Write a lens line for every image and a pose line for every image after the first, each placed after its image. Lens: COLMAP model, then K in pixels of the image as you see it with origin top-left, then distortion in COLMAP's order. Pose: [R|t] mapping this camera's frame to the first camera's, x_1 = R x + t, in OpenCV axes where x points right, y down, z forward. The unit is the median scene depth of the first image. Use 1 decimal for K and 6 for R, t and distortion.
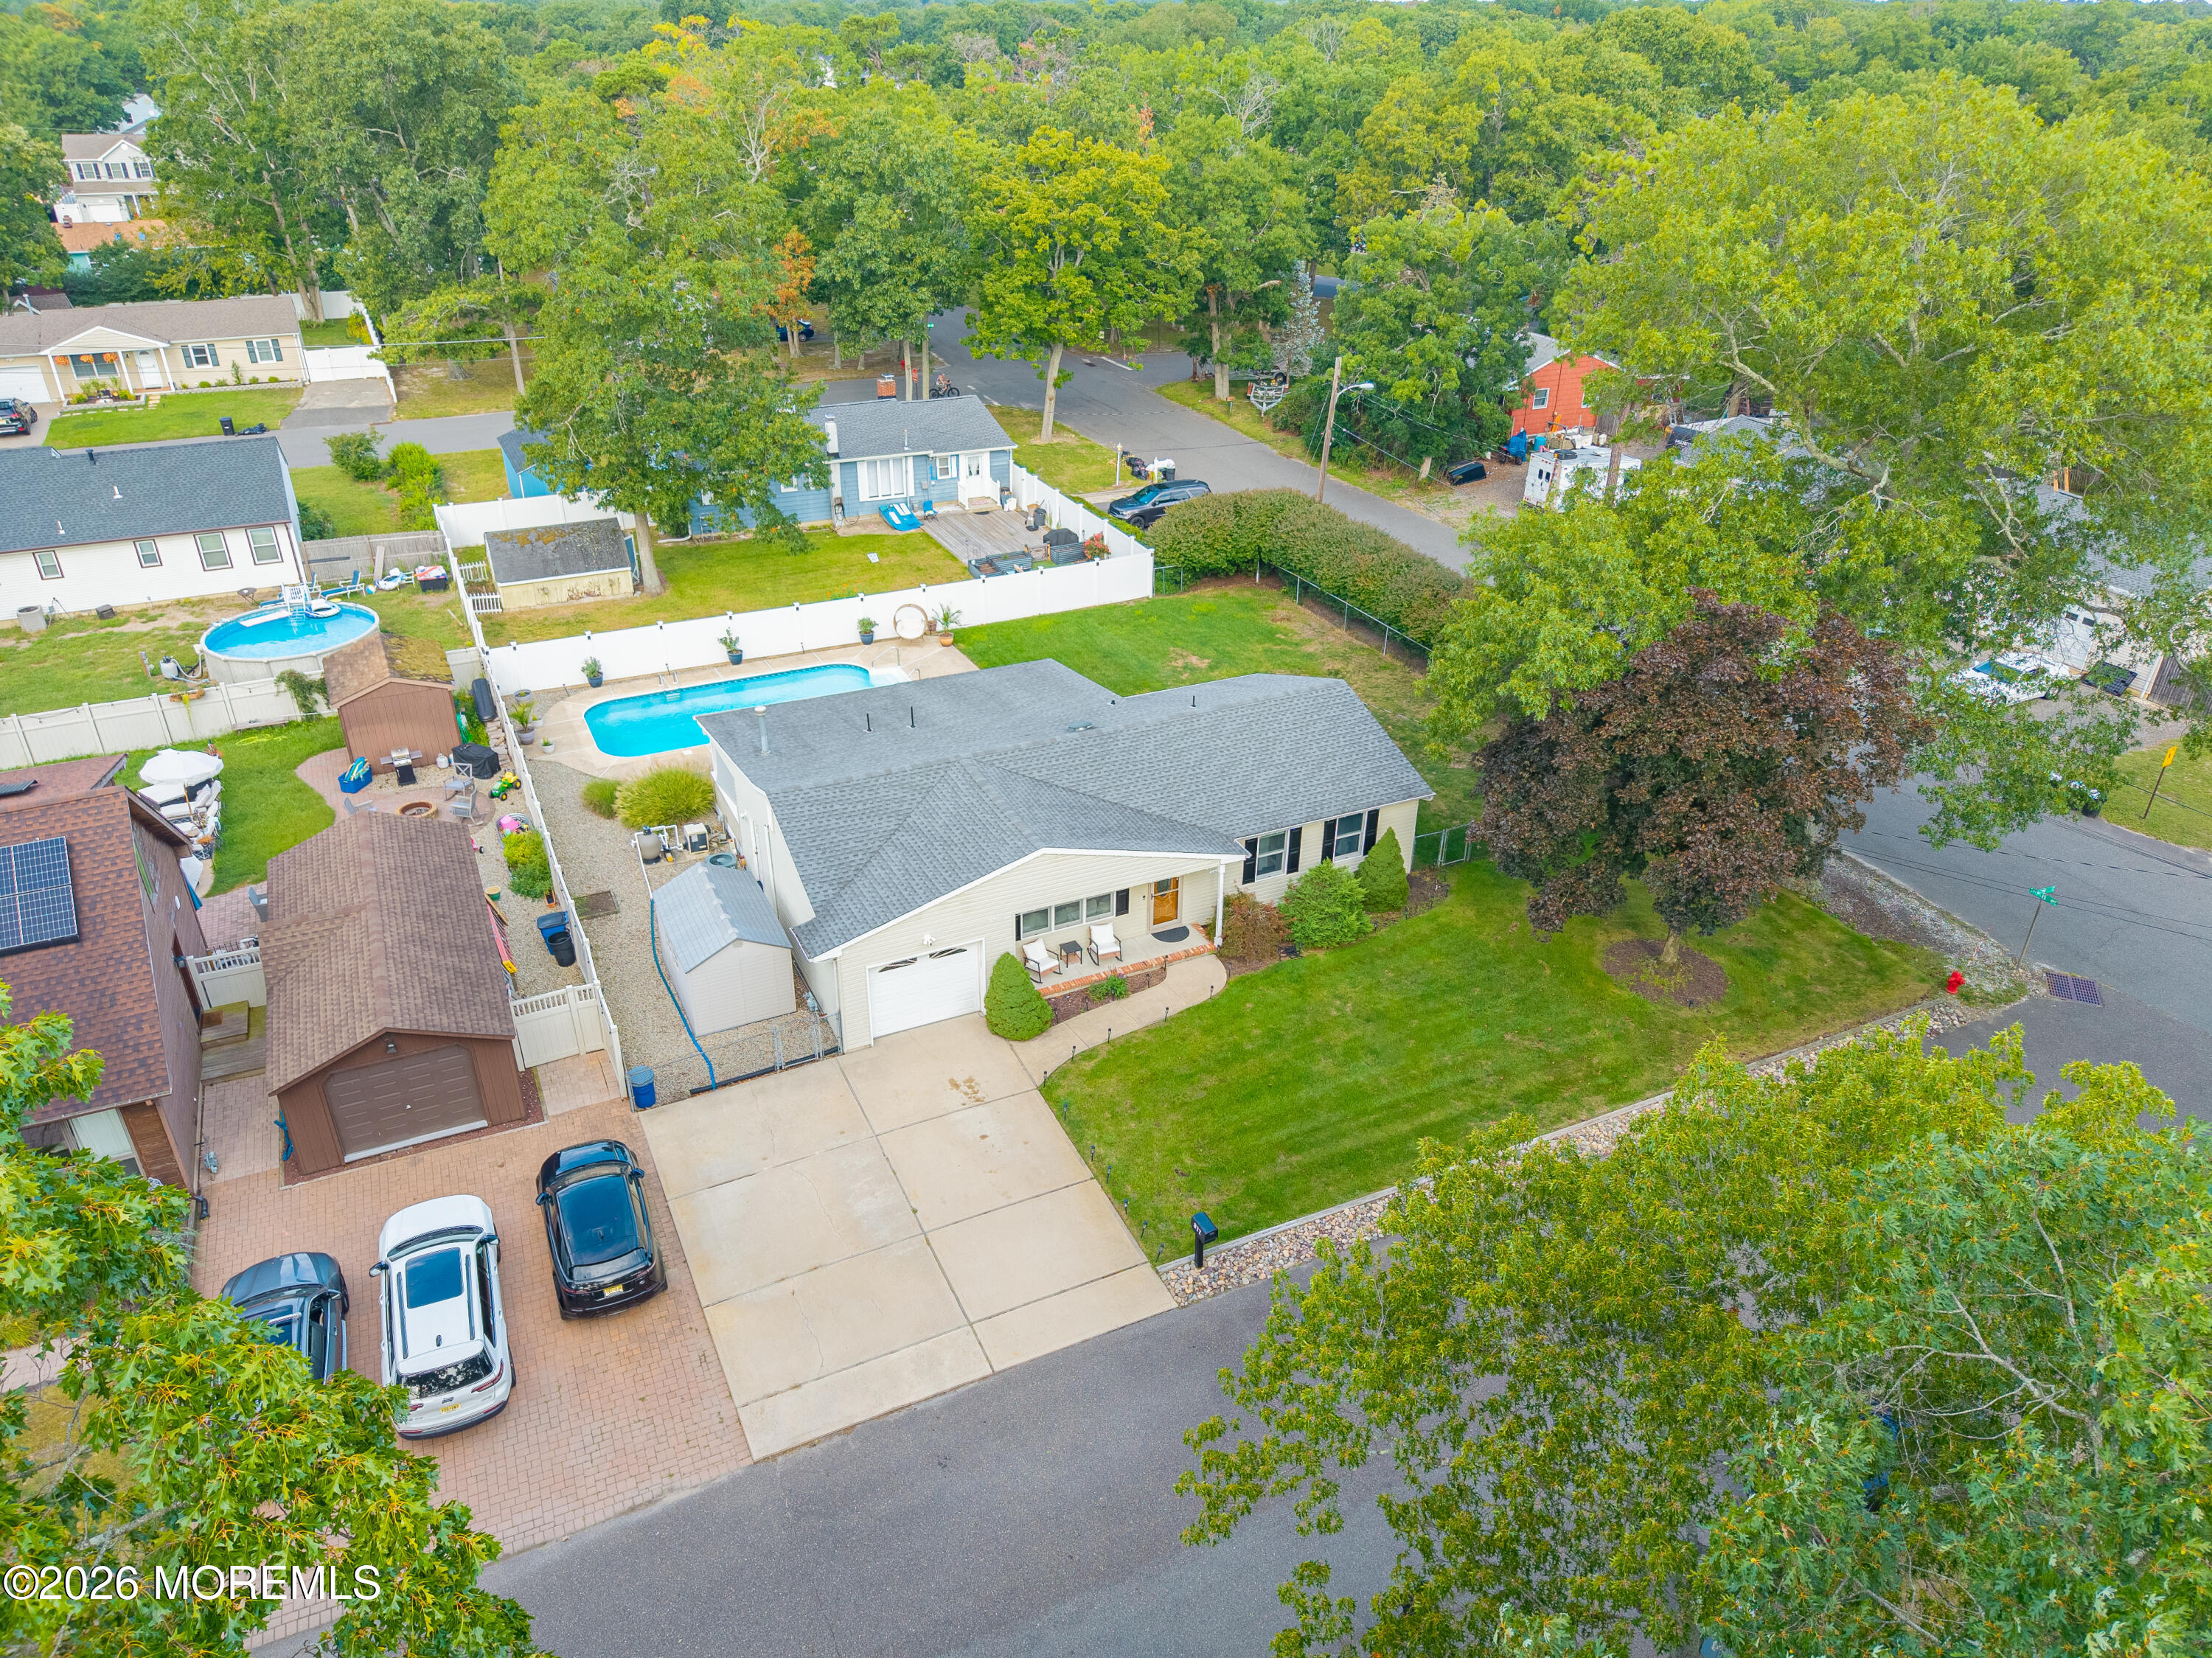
lens RADIAL K [[1494.4, 0, 1104.9], [0, 1494.4, 820.2], [0, 0, 1]] dist [0.029057, -0.031421]
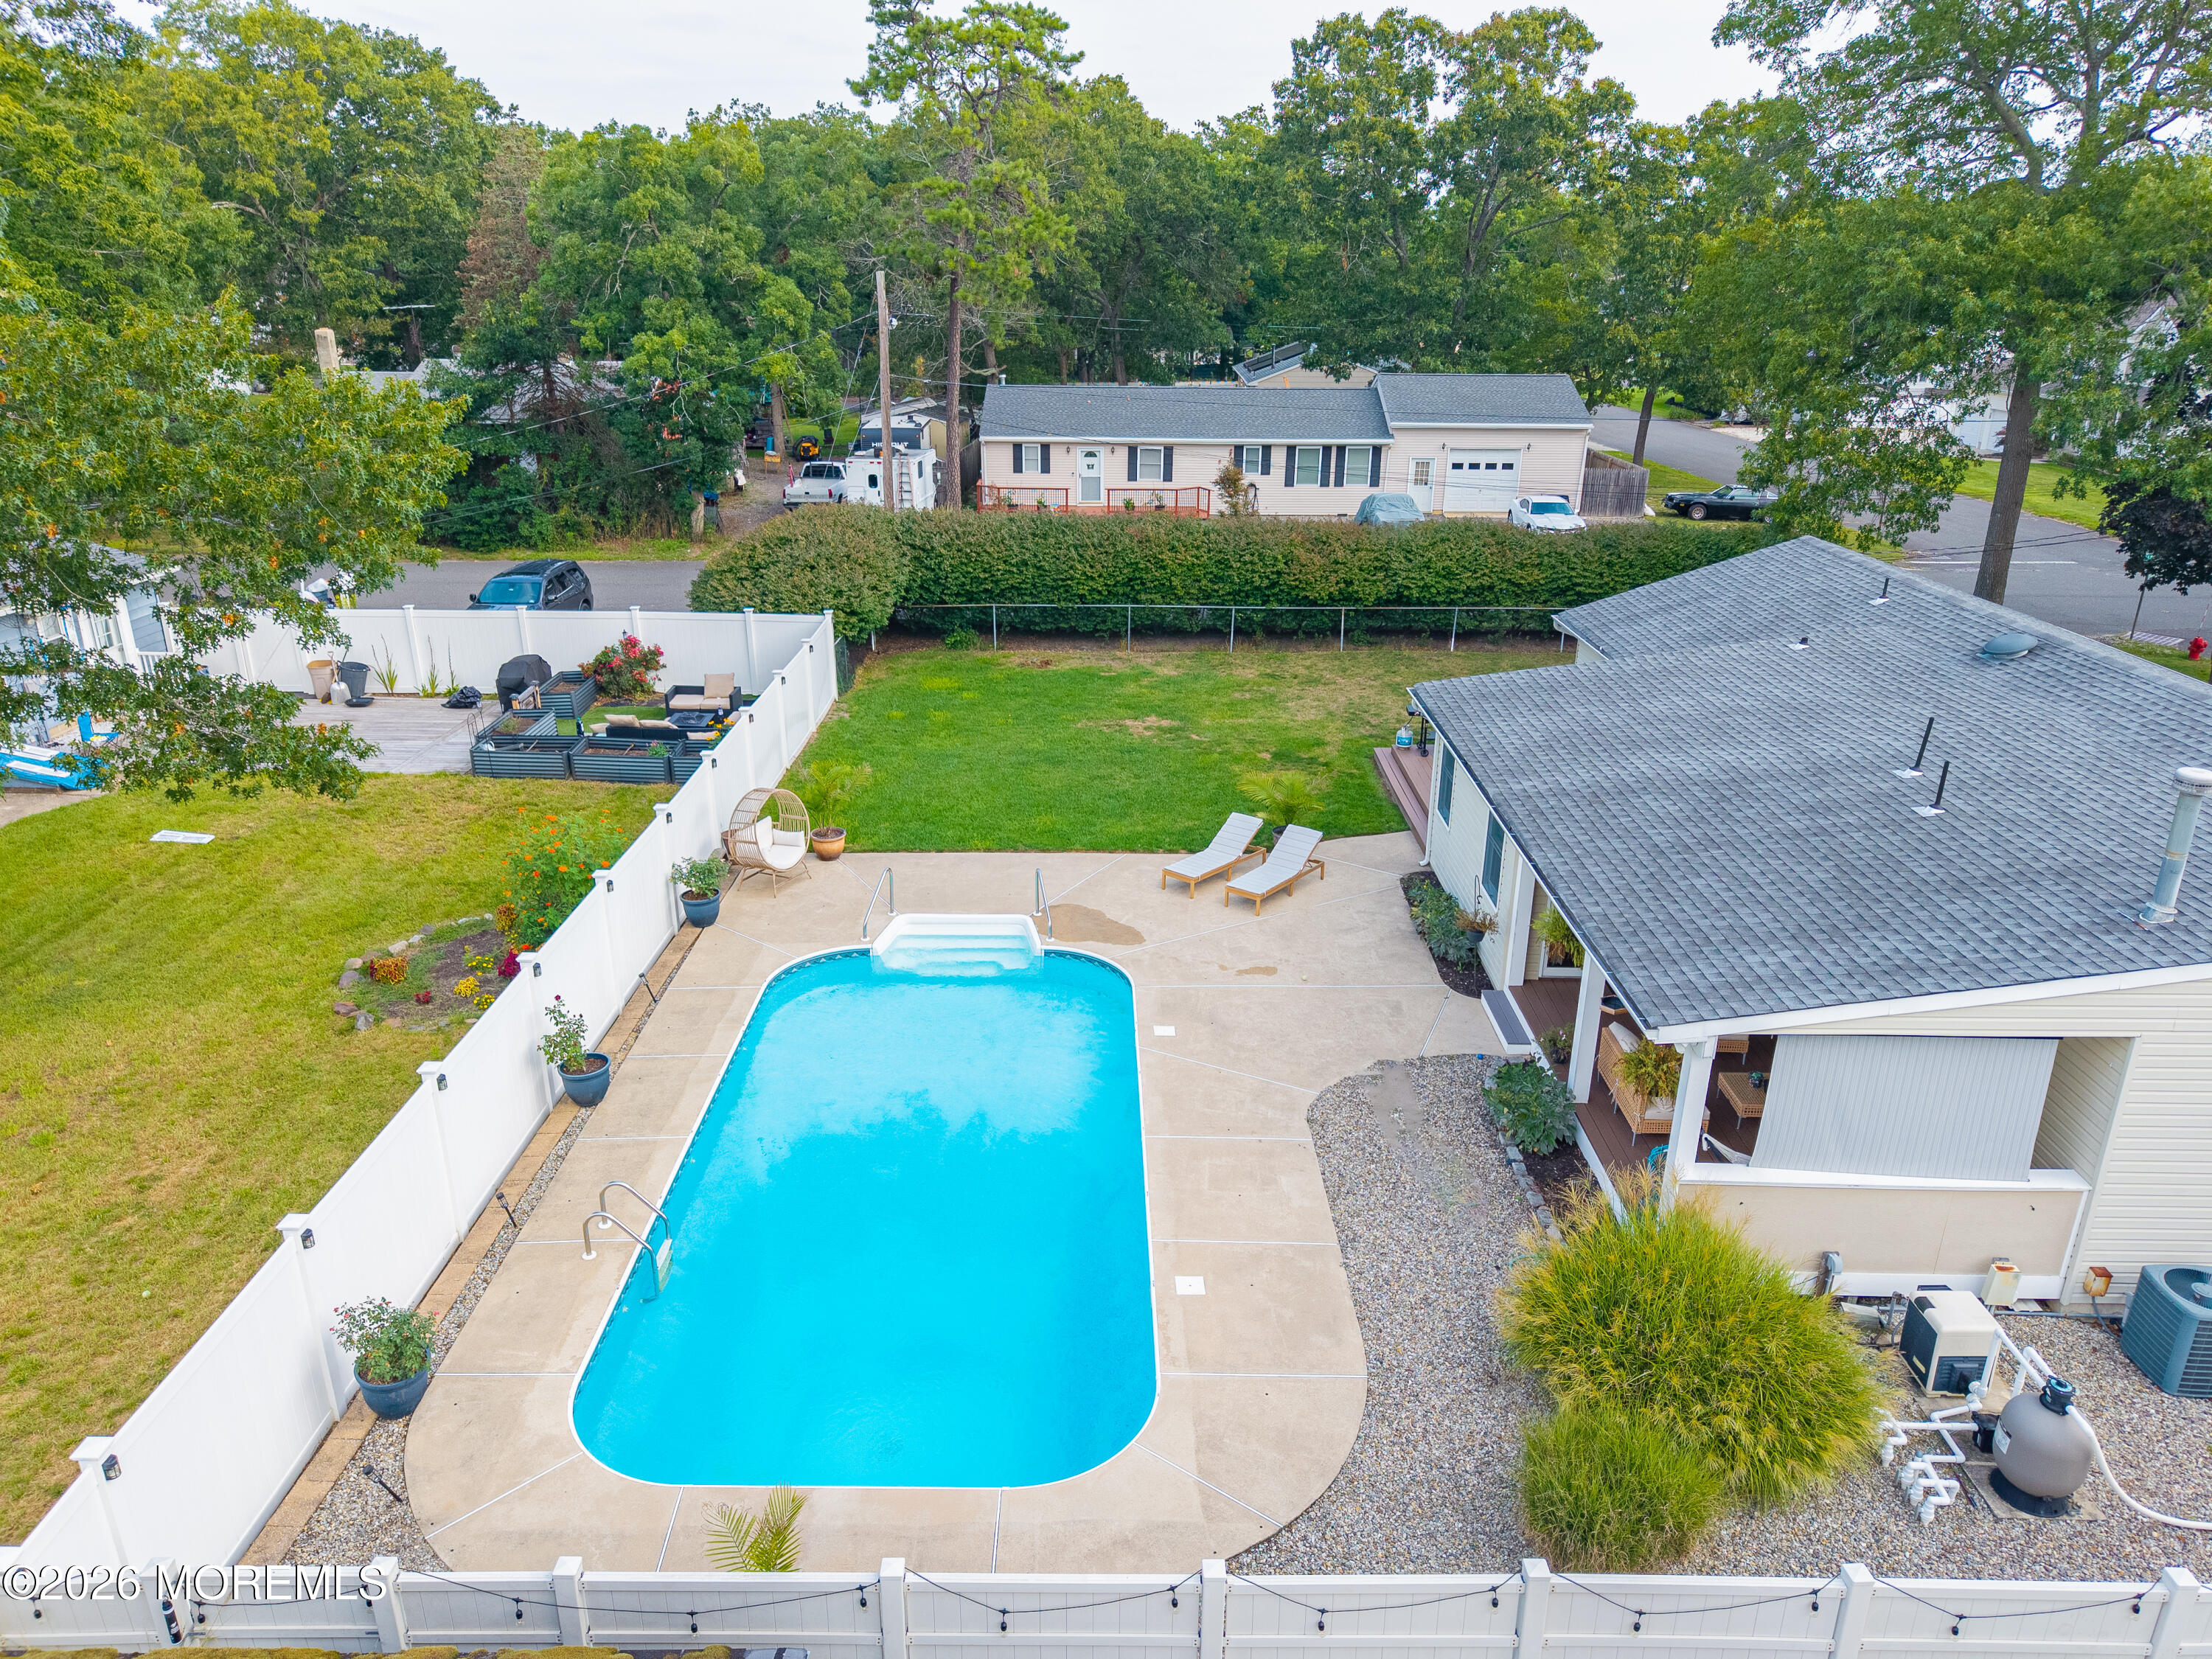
lens RADIAL K [[1481.6, 0, 1107.1], [0, 1481.6, 836.8], [0, 0, 1]] dist [0.029342, -0.032787]
pose [[0.446688, -0.326437, 0.833012, -0.522252], [0.425012, 0.896723, 0.123498, -0.173883], [-0.787295, 0.298875, 0.539296, 0.866357]]
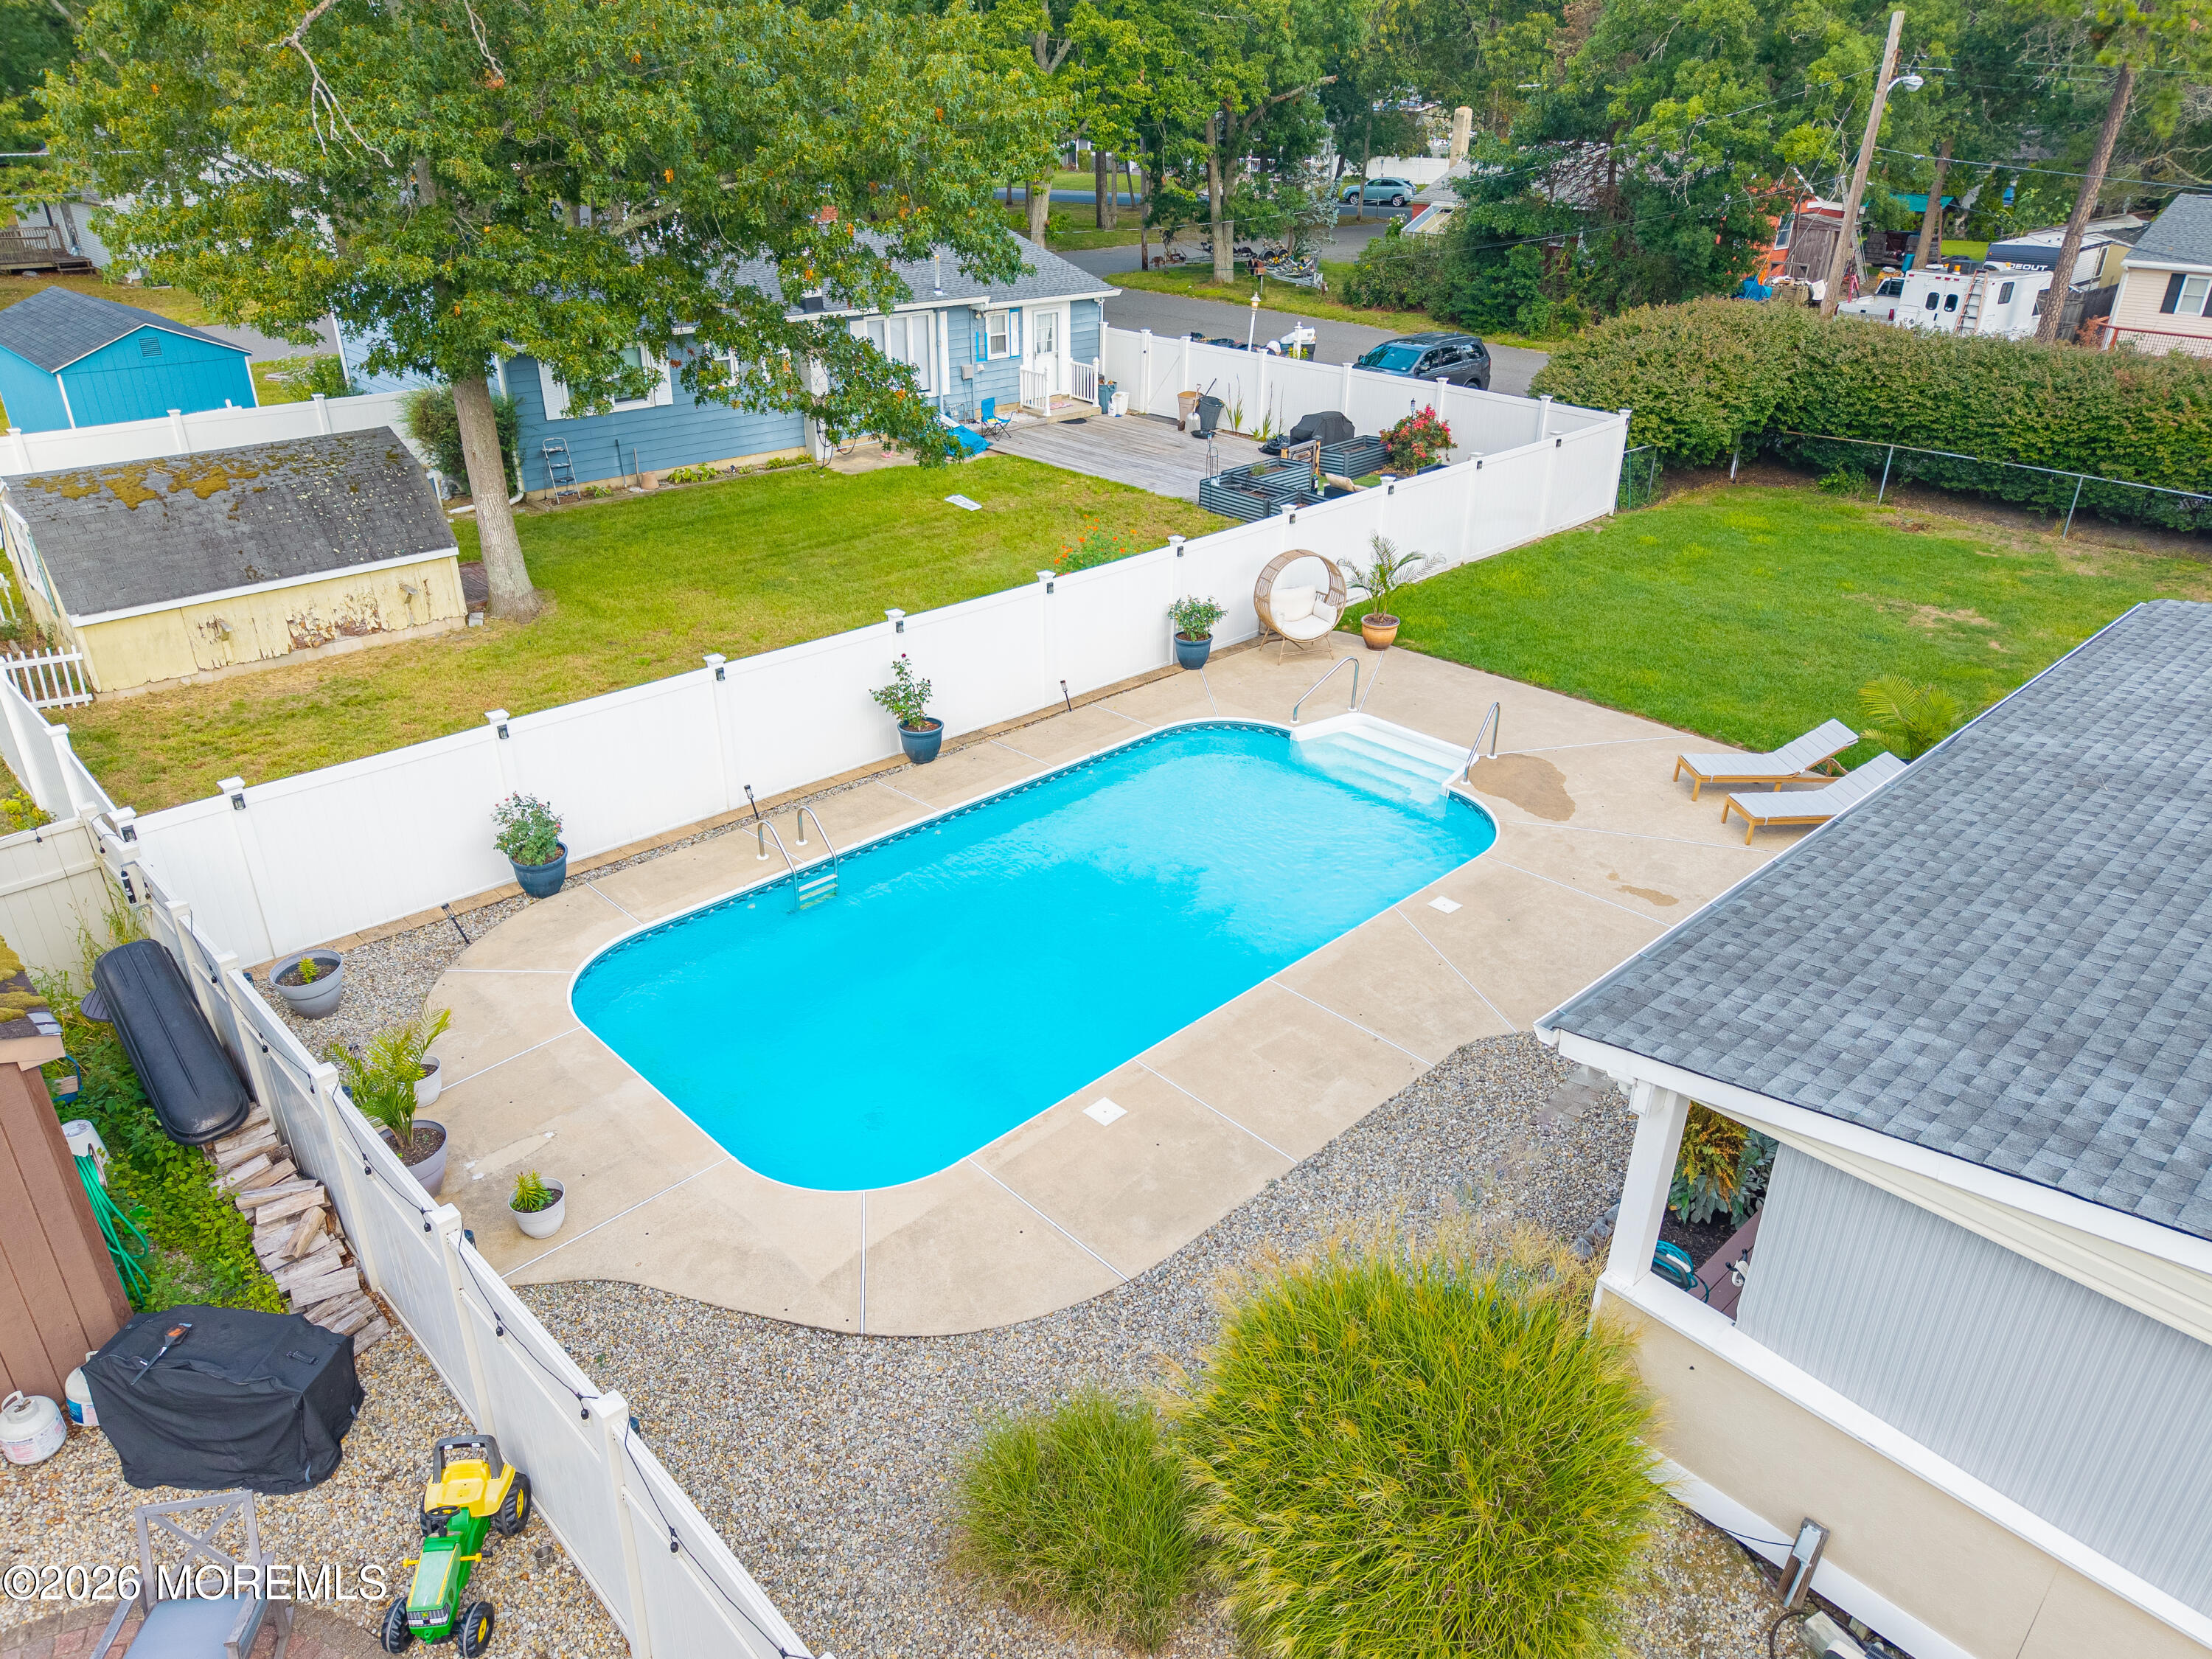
lens RADIAL K [[1483.4, 0, 1106.0], [0, 1483.4, 829.5], [0, 0, 1]] dist [0.036348, -0.047115]
pose [[0.954099, -0.140383, 0.264551, -0.354062], [0.146946, 0.989131, -0.005082, -0.095521], [-0.260963, 0.043723, 0.964358, 0.784954]]
